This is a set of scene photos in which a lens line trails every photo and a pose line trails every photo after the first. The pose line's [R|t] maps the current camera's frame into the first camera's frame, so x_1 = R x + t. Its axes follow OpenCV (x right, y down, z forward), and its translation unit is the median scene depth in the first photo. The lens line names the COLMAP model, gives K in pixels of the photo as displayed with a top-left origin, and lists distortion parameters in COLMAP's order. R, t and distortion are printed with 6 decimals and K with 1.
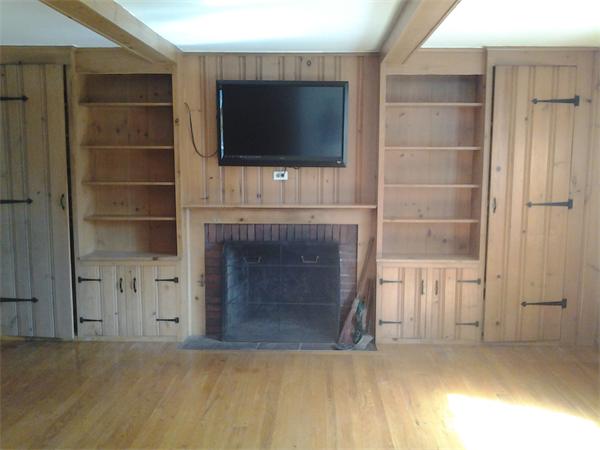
lens RADIAL K [[597.8, 0, 300.0], [0, 597.8, 225.0], [0, 0, 1]] dist [0.119259, -0.296215]
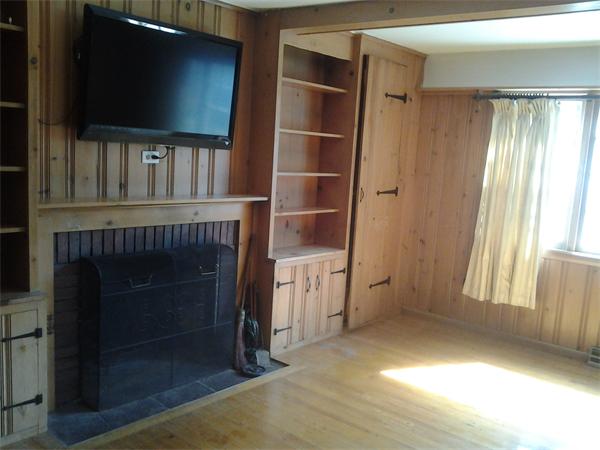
lens RADIAL K [[597.8, 0, 300.0], [0, 597.8, 225.0], [0, 0, 1]] dist [0.119259, -0.296215]
pose [[0.616760, -0.065676, 0.784407, -0.506460], [0.022347, 0.997573, 0.065952, -0.047474], [-0.786834, -0.023148, 0.616730, 0.434047]]
